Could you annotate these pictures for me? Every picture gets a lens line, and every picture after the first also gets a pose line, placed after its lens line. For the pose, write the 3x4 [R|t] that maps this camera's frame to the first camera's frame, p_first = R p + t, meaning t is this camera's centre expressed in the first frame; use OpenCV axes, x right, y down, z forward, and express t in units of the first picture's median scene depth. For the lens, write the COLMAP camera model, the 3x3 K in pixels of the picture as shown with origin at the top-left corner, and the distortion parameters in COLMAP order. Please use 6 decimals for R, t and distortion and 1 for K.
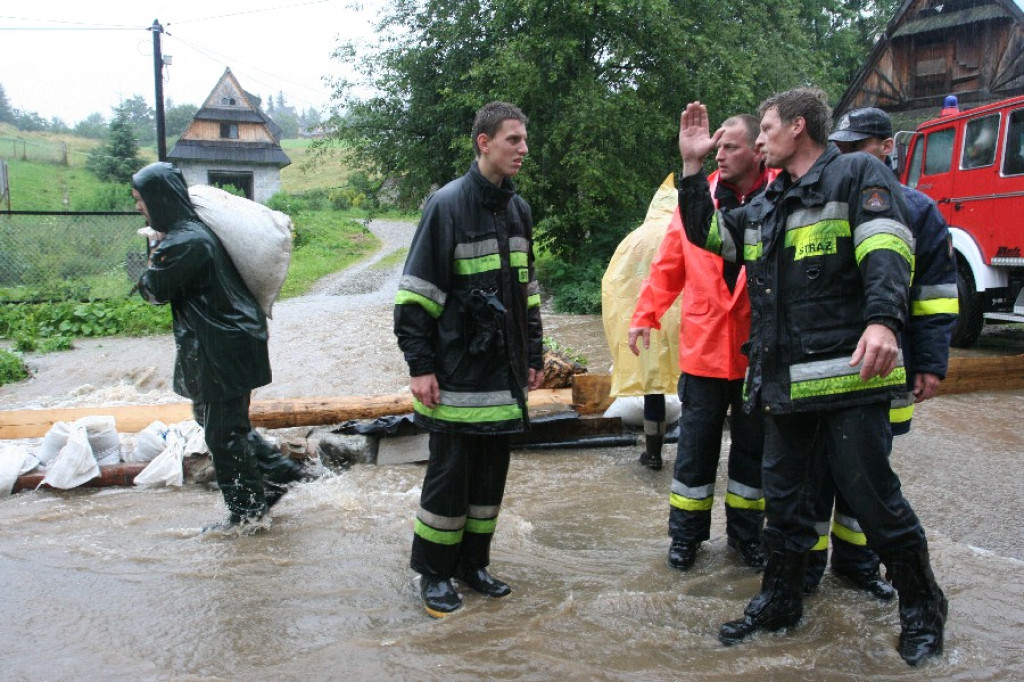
lens RADIAL K [[812.9, 0, 500.8], [0, 812.9, 343.7], [0, 0, 1]] dist [-0.086591, 0.054472]
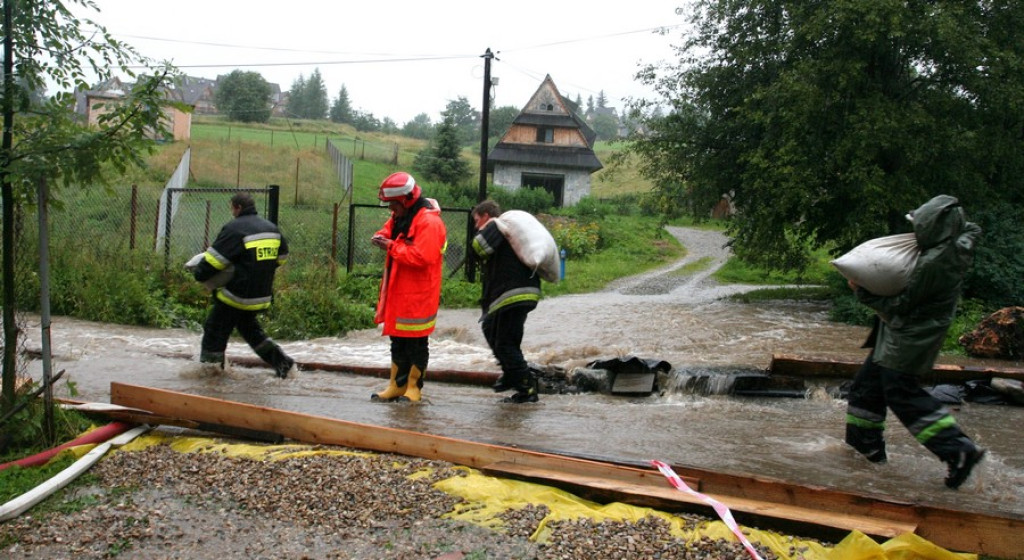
lens RADIAL K [[875.7, 0, 455.3], [0, 875.7, 261.5], [0, 0, 1]] dist [-0.083378, -0.000427]
pose [[0.913224, 0.054303, -0.403822, 0.059488], [-0.099035, 0.990941, -0.090709, 0.026890], [0.395238, 0.122830, 0.910329, -0.156940]]
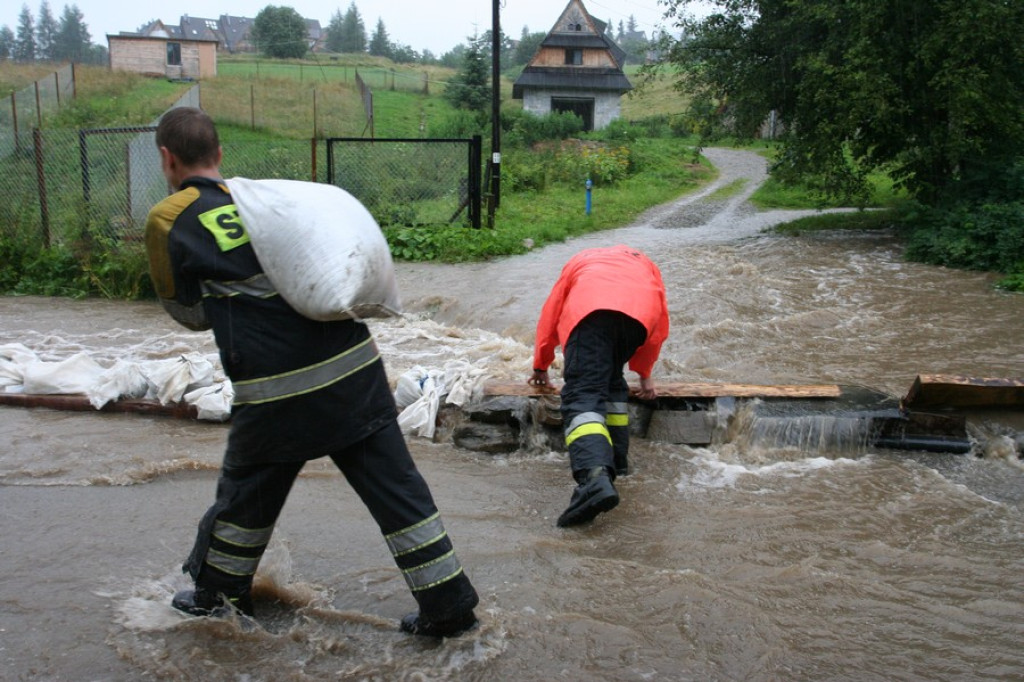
lens RADIAL K [[812.9, 0, 500.8], [0, 812.9, 343.7], [0, 0, 1]] dist [-0.086591, 0.054472]
pose [[0.917231, 0.094694, -0.386938, 0.008924], [-0.060611, 0.993201, 0.099385, -0.008864], [0.393719, -0.067706, 0.916734, 0.045549]]
